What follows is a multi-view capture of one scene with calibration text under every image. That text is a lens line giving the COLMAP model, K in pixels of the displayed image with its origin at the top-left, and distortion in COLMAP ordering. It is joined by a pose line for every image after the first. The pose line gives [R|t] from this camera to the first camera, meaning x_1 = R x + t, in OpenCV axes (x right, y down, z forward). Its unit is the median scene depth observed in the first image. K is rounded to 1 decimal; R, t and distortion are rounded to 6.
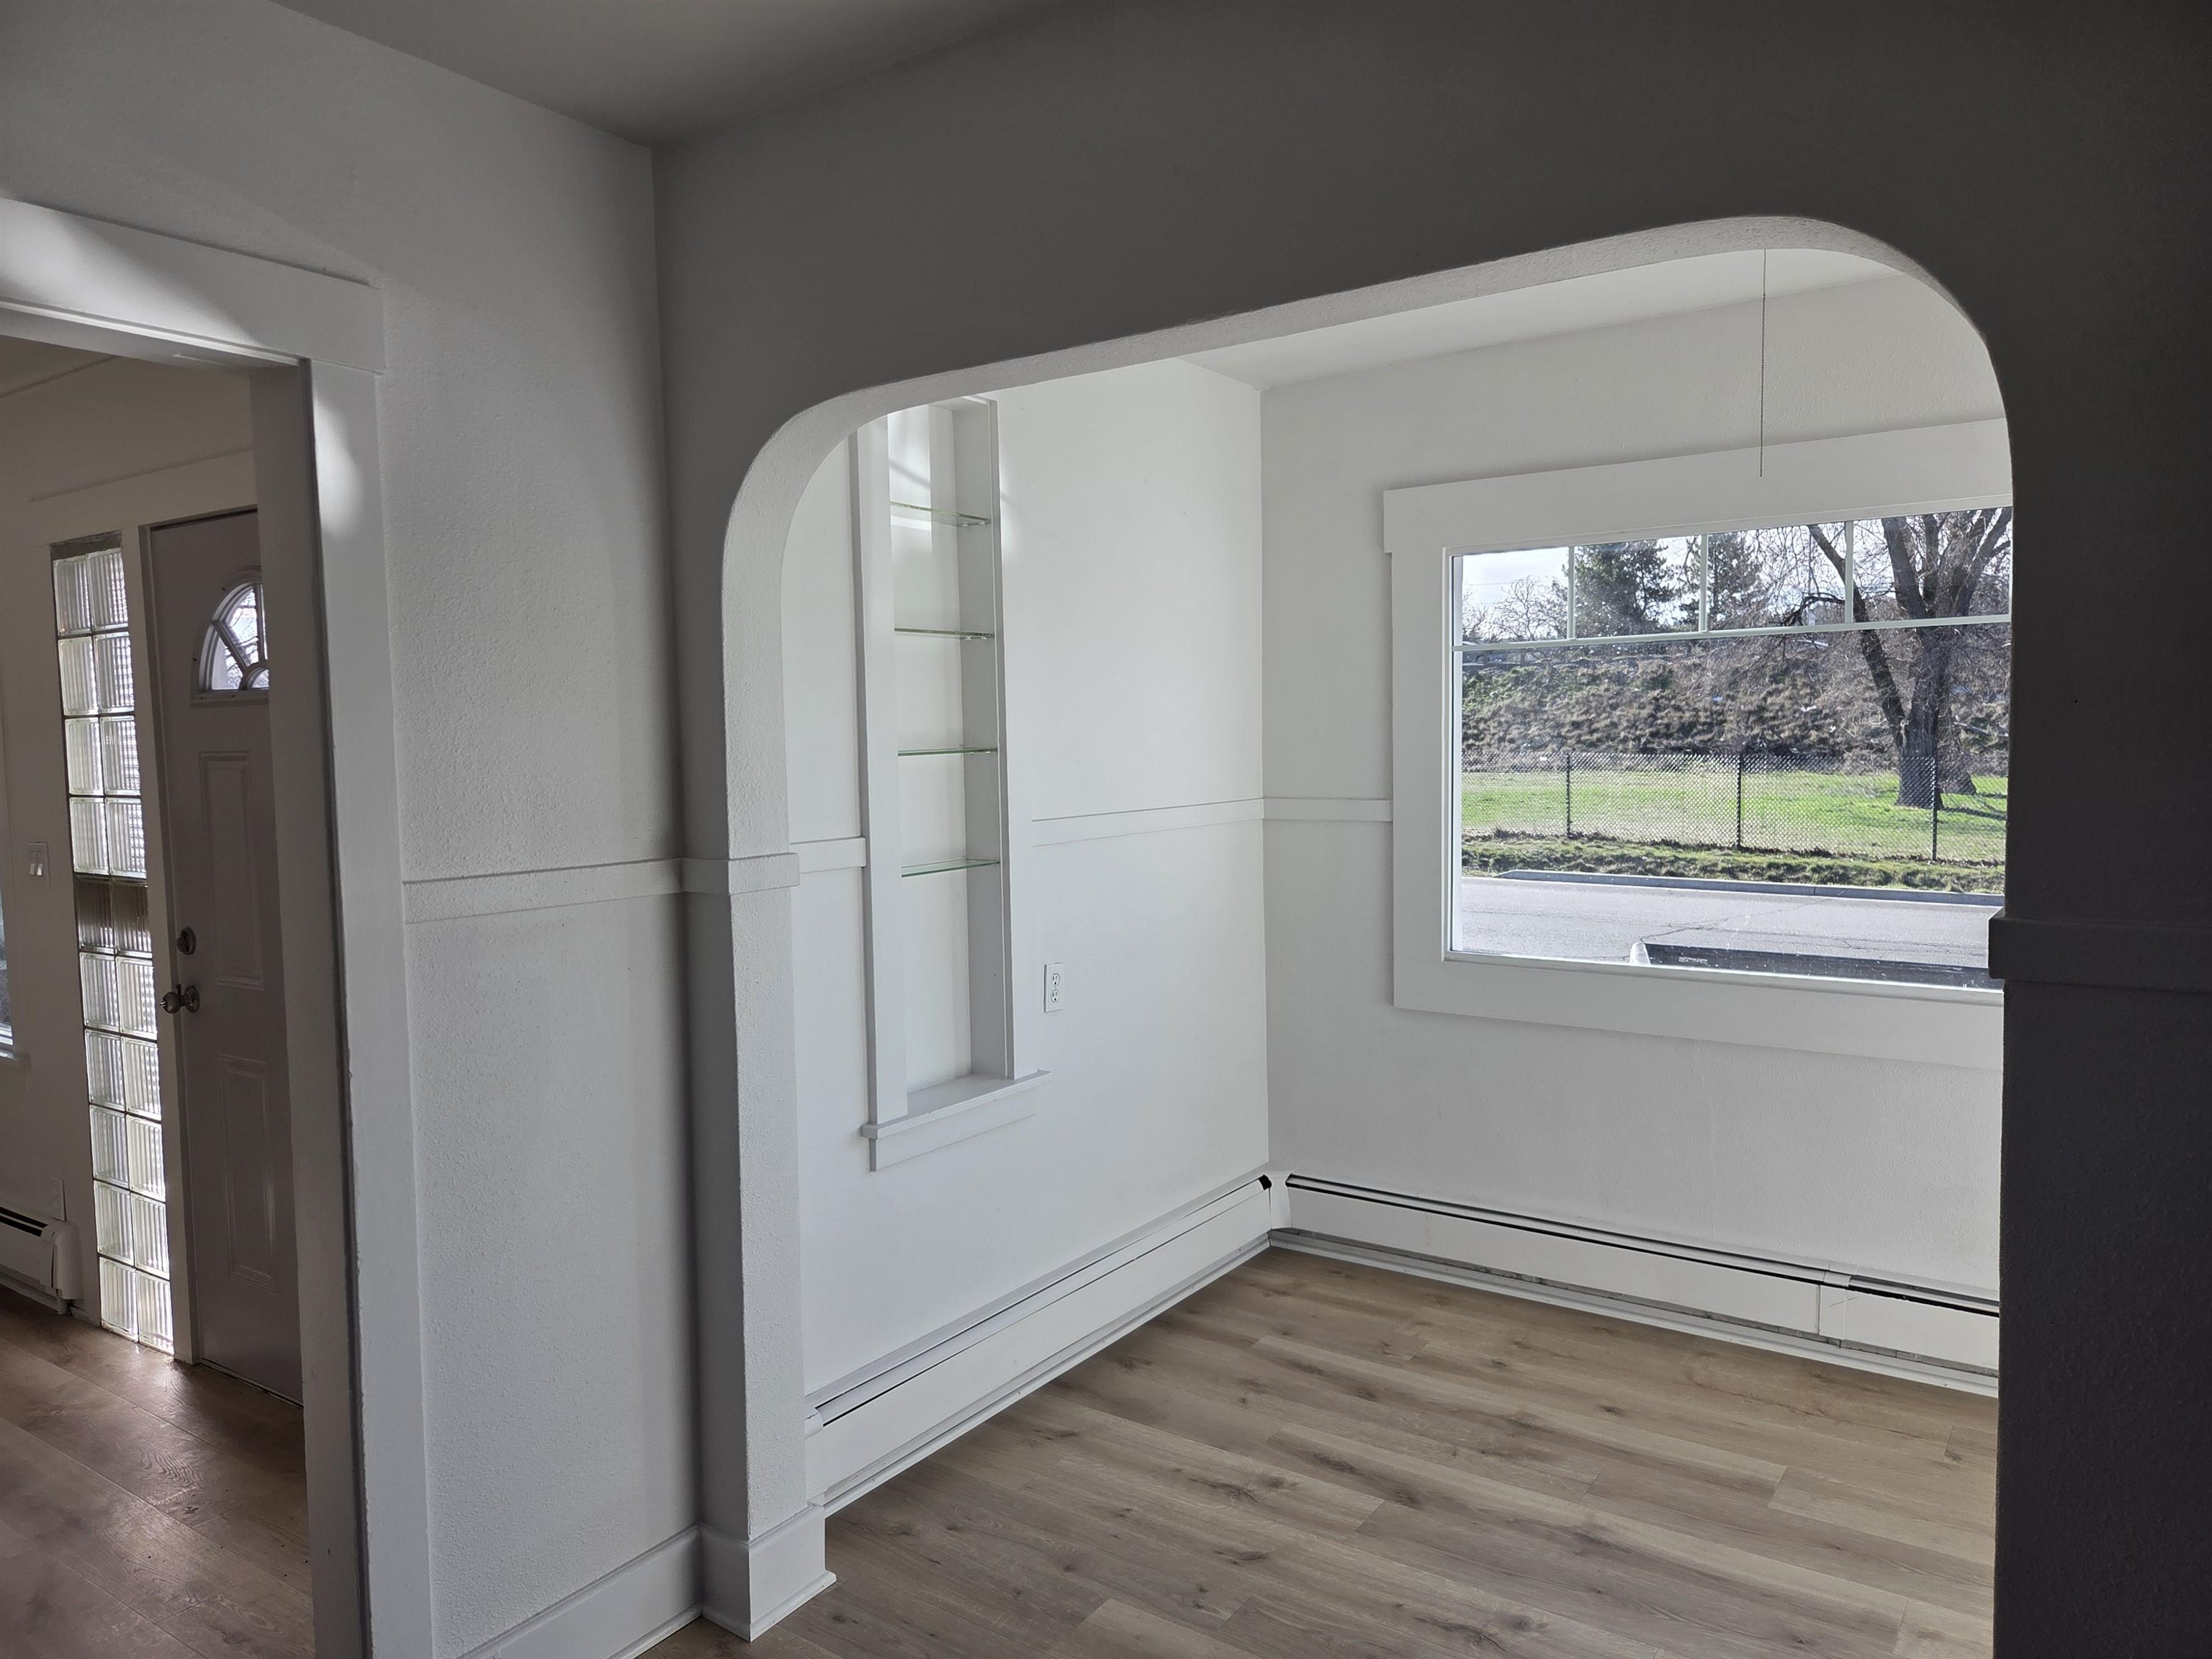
lens RADIAL K [[1500.1, 0, 1105.0], [0, 1500.1, 829.4], [0, 0, 1]] dist [0.023368, 0.001056]
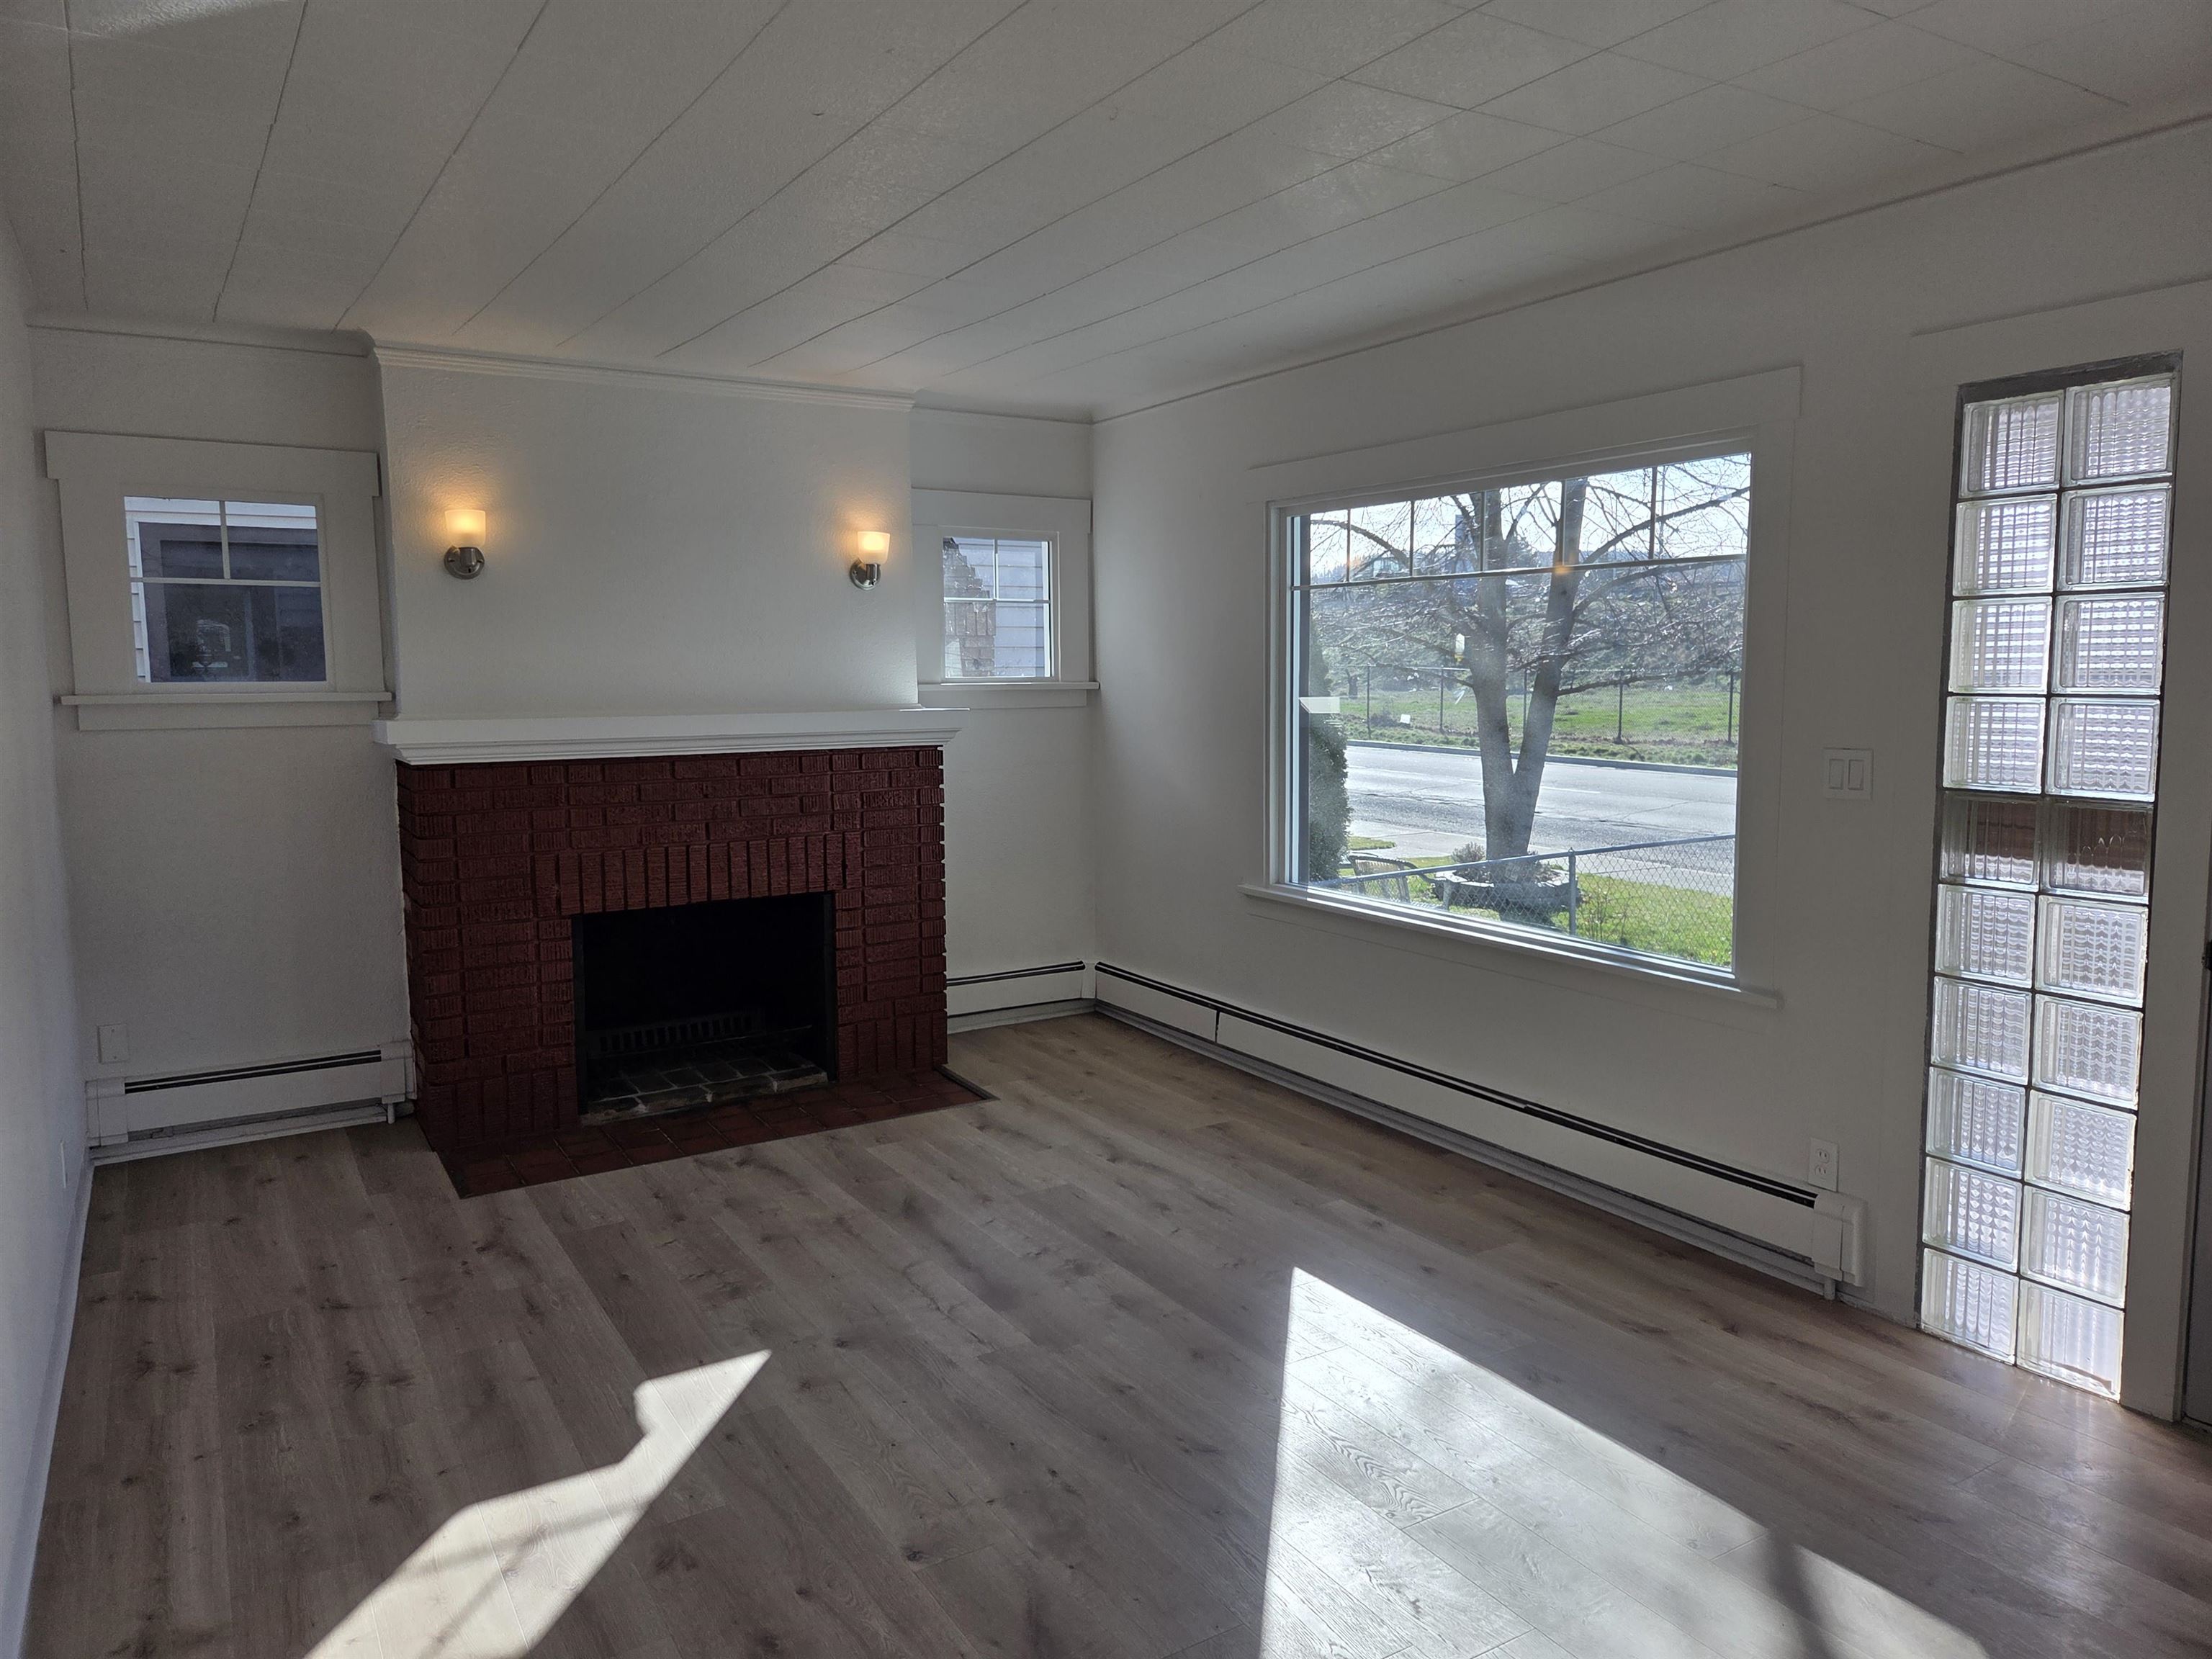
lens RADIAL K [[1500.1, 0, 1106.9], [0, 1500.1, 820.8], [0, 0, 1]] dist [0.023368, 0.001056]
pose [[0.916921, 0.044276, -0.396606, -0.768140], [-0.029389, 0.998619, 0.043540, 0.023780], [0.397986, -0.028267, 0.916956, 0.063631]]
